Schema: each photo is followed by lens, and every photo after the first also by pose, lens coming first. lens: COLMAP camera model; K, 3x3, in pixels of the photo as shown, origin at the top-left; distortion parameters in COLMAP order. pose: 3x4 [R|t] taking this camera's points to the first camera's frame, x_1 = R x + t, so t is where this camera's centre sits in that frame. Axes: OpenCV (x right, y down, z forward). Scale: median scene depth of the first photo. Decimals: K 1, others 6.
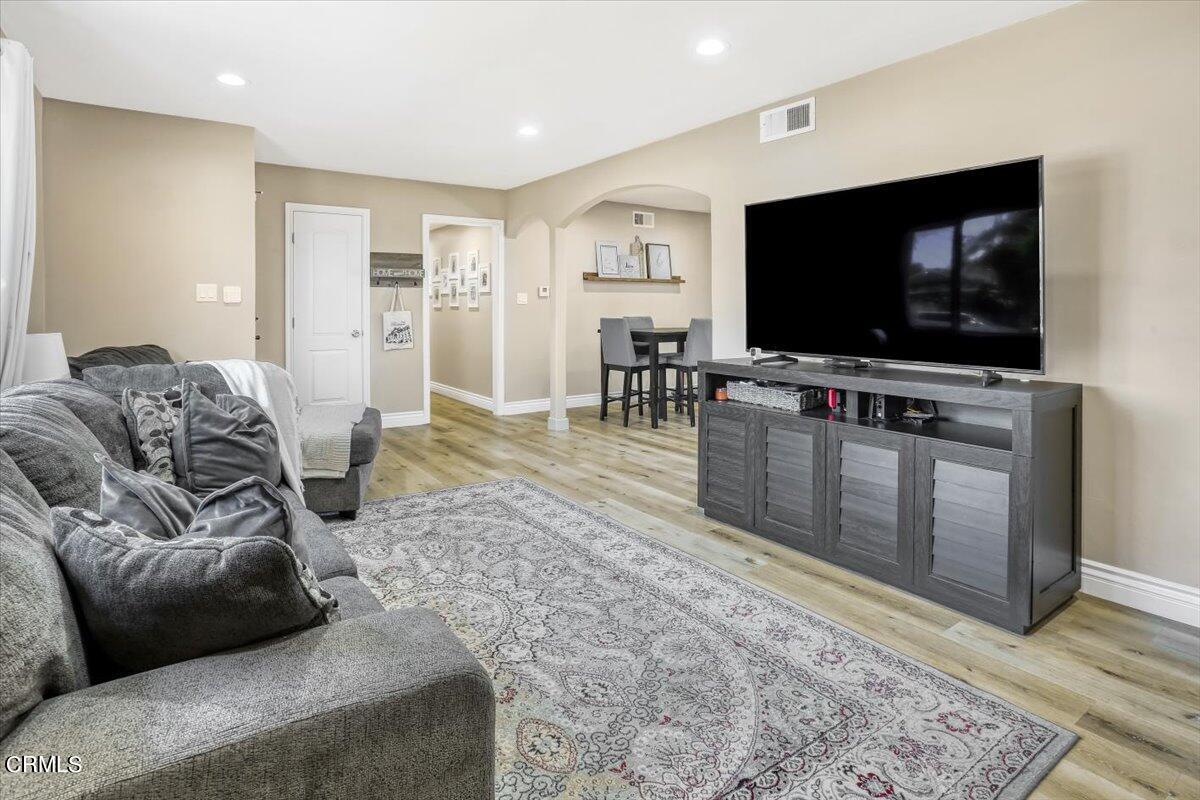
lens RADIAL K [[615.5, 0, 585.6], [0, 615.5, 317.3], [0, 0, 1]] dist [-0.040325, 0.000914]
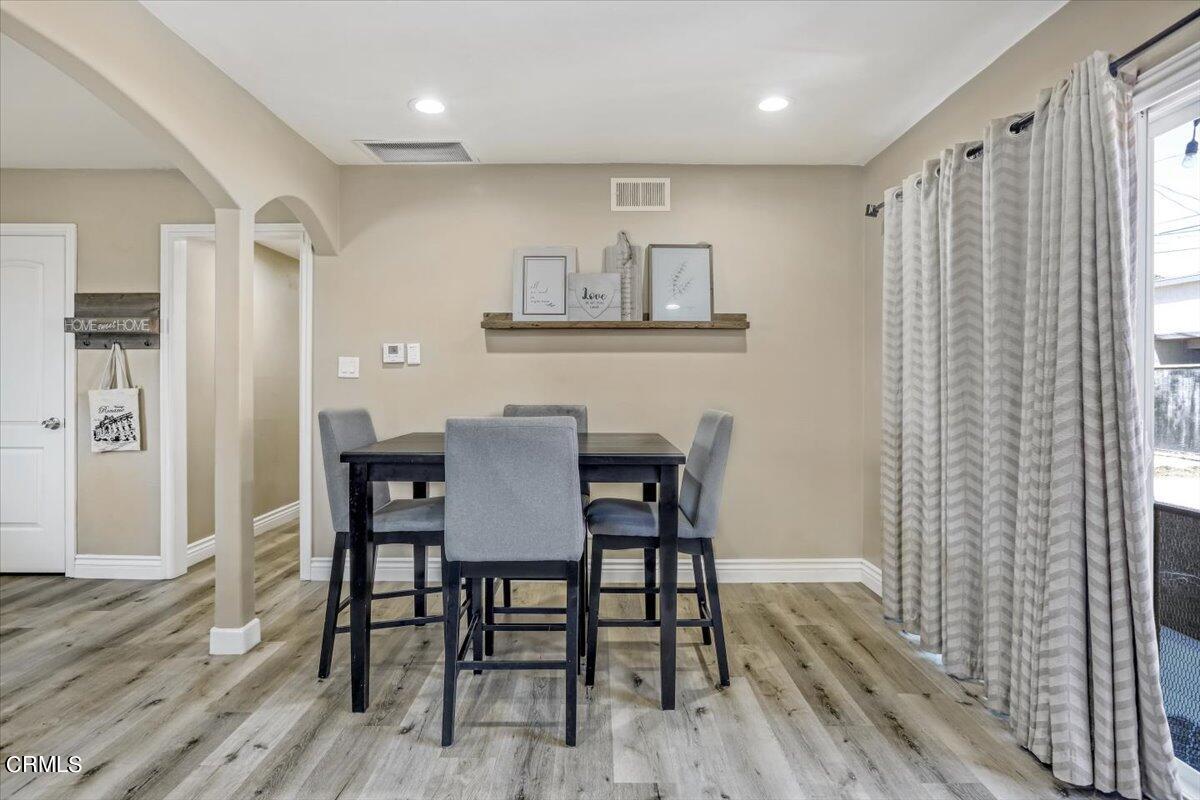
lens RADIAL K [[631.9, 0, 594.7], [0, 631.9, 387.8], [0, 0, 1]] dist [-0.018823, 0.015601]
pose [[0.828756, 0.008513, -0.559545, 0.462631], [-0.010501, 0.999945, -0.000340, -0.016777], [0.559511, 0.006158, 0.828800, 0.805248]]
